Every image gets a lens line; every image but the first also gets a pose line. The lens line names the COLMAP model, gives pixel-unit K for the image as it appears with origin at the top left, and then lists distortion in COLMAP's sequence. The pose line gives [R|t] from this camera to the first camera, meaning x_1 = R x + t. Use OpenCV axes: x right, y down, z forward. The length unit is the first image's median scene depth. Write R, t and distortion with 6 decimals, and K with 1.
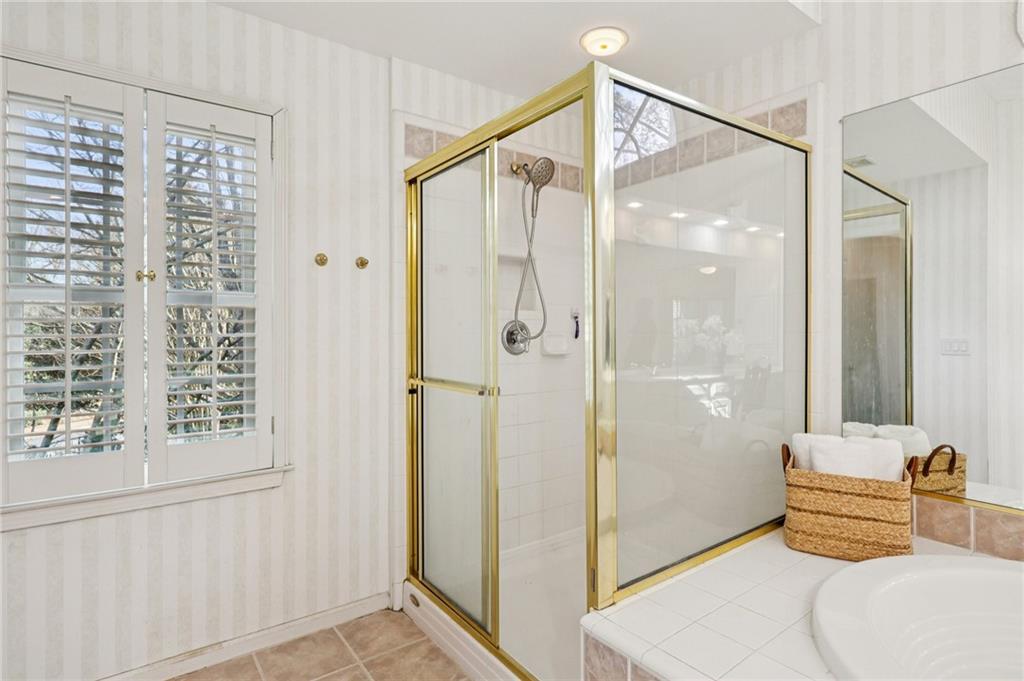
lens RADIAL K [[522.3, 0, 509.1], [0, 522.3, 335.8], [0, 0, 1]] dist [0.001482, 0.000175]
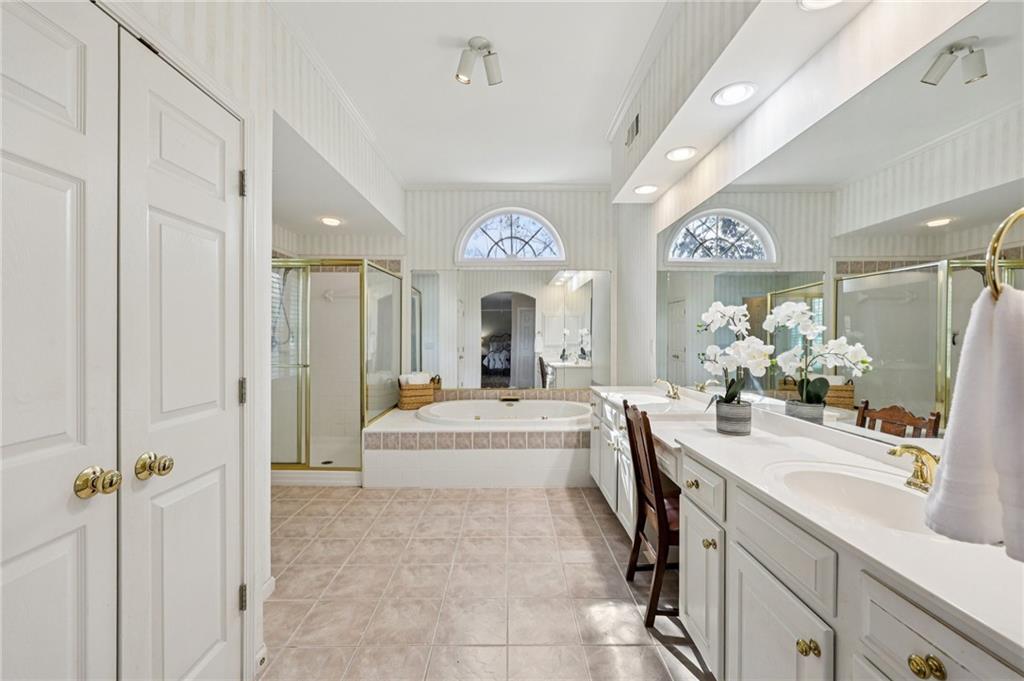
lens RADIAL K [[410.5, 0, 509.0], [0, 410.5, 341.1], [0, 0, 1]] dist [-0.000846, -0.000006]
pose [[0.583937, -0.001264, 0.811798, -1.081185], [-0.003176, 0.999988, 0.003842, -0.020046], [-0.811793, -0.004822, 0.583926, -0.949891]]
